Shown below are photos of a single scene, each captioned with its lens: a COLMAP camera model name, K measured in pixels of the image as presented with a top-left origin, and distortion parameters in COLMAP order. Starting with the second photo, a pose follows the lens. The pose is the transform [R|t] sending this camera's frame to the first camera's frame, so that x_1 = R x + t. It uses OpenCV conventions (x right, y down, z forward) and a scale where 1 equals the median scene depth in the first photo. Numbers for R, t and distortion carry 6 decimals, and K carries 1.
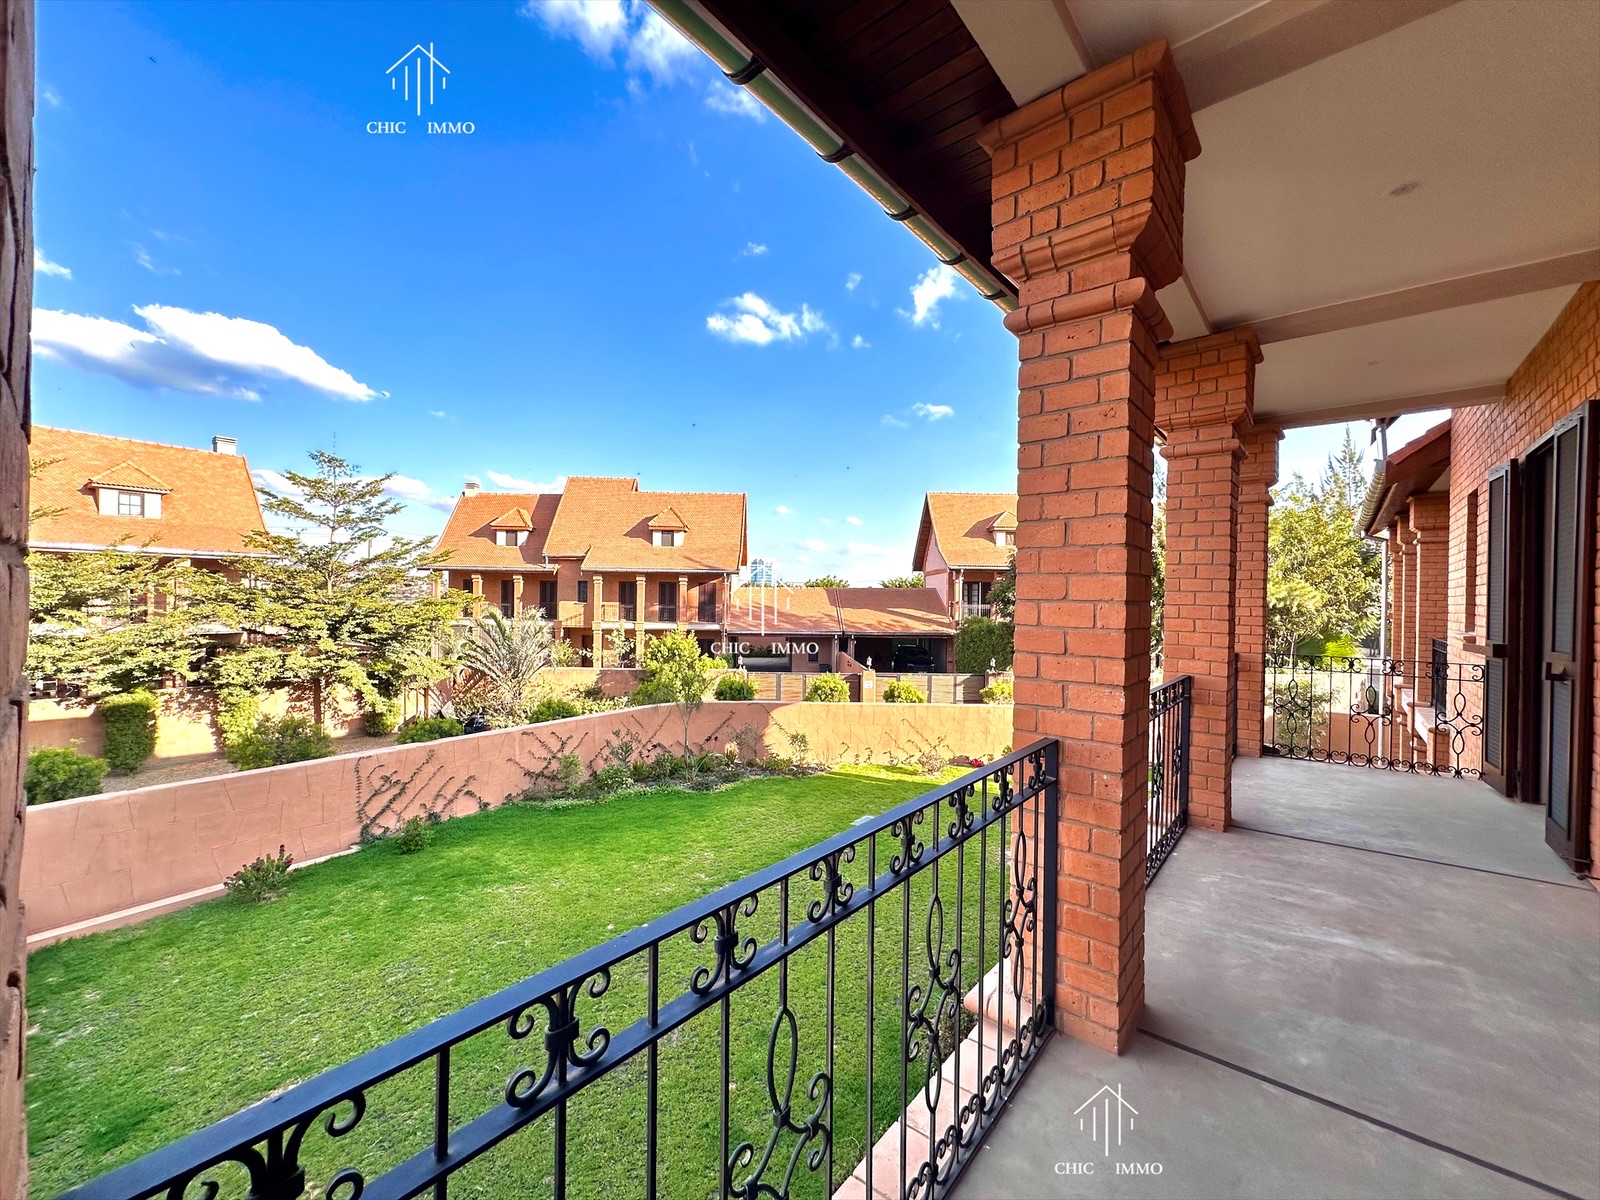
lens RADIAL K [[634.6, 0, 797.4], [0, 634.6, 599.4], [0, 0, 1]] dist [0.001355, -0.000106]
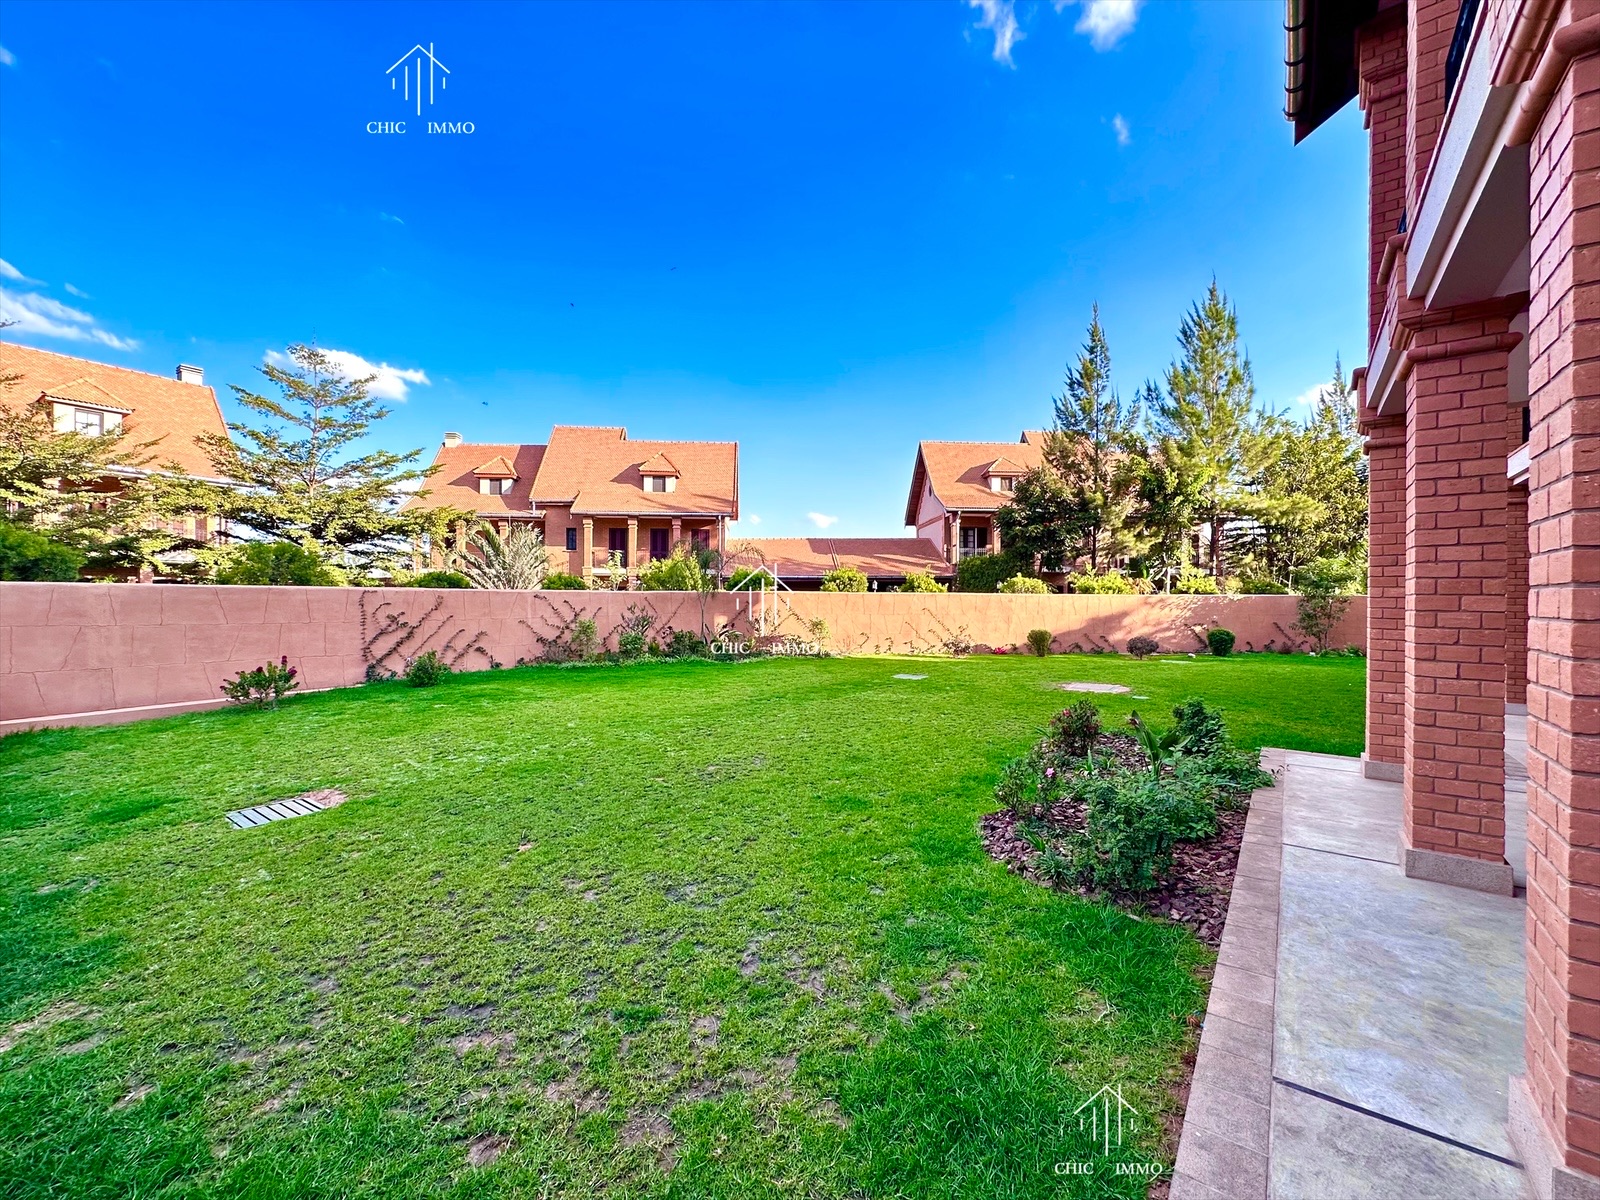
lens RADIAL K [[634.6, 0, 797.6], [0, 634.6, 598.1], [0, 0, 1]] dist [0.001355, -0.000106]
pose [[0.999239, -0.011592, 0.037254, -0.035660], [0.011649, 0.999931, -0.001294, 0.098436], [-0.037237, 0.001727, 0.999305, 0.021567]]
